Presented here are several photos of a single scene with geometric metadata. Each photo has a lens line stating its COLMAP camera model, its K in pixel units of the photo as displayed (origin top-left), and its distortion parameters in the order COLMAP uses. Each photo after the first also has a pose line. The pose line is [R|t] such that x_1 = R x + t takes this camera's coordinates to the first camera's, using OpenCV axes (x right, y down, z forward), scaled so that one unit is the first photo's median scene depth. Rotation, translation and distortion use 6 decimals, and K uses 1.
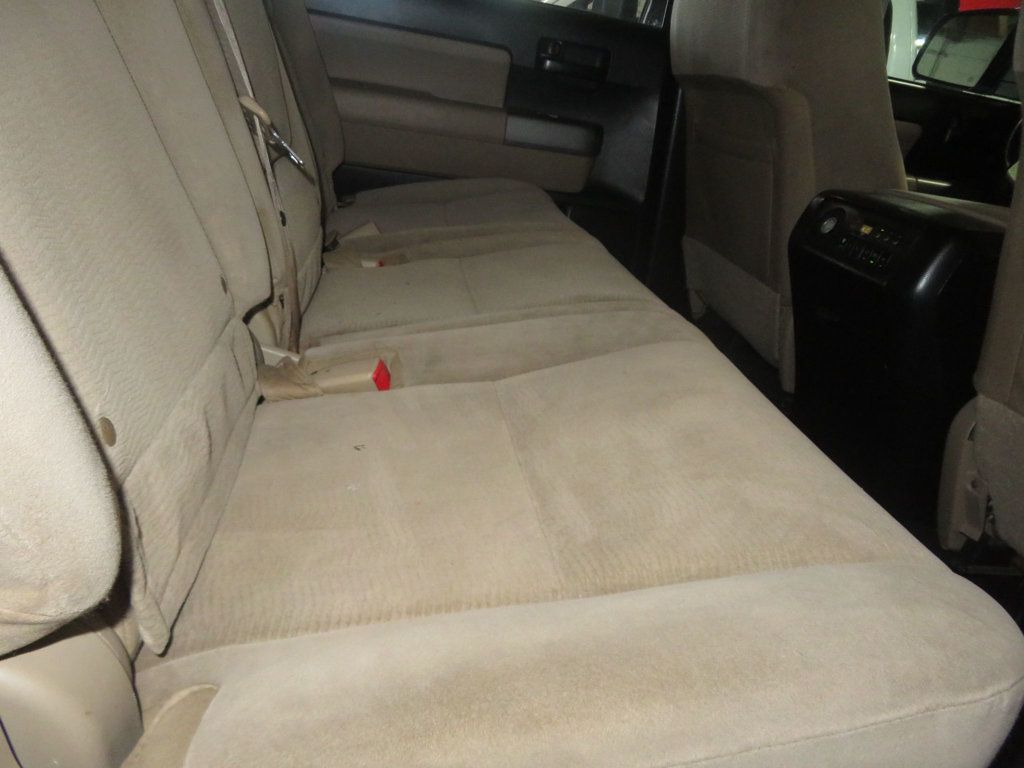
lens RADIAL K [[731.7, 0, 516.4], [0, 731.7, 382.3], [0, 0, 1]] dist [-0.003493, -0.003676]
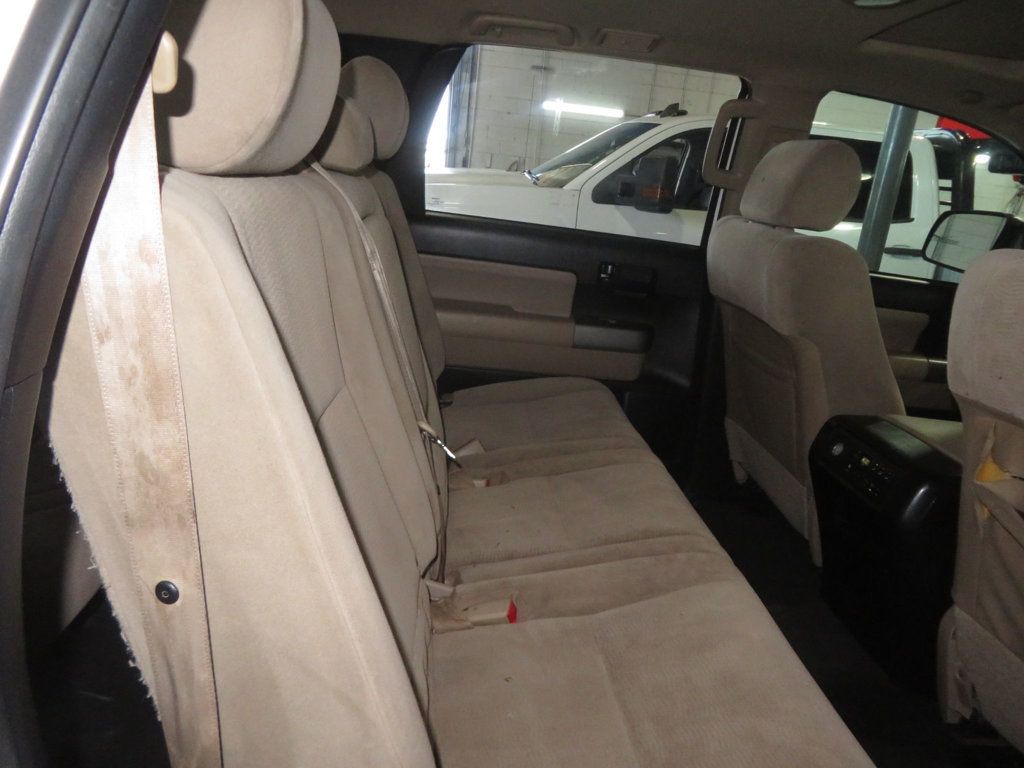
lens RADIAL K [[731.7, 0, 516.4], [0, 731.7, 382.3], [0, 0, 1]] dist [-0.003493, -0.003676]
pose [[0.997716, -0.015226, -0.065812, -0.048313], [0.006990, 0.992306, -0.123613, -0.186819], [0.067187, 0.122871, 0.990146, -0.328319]]
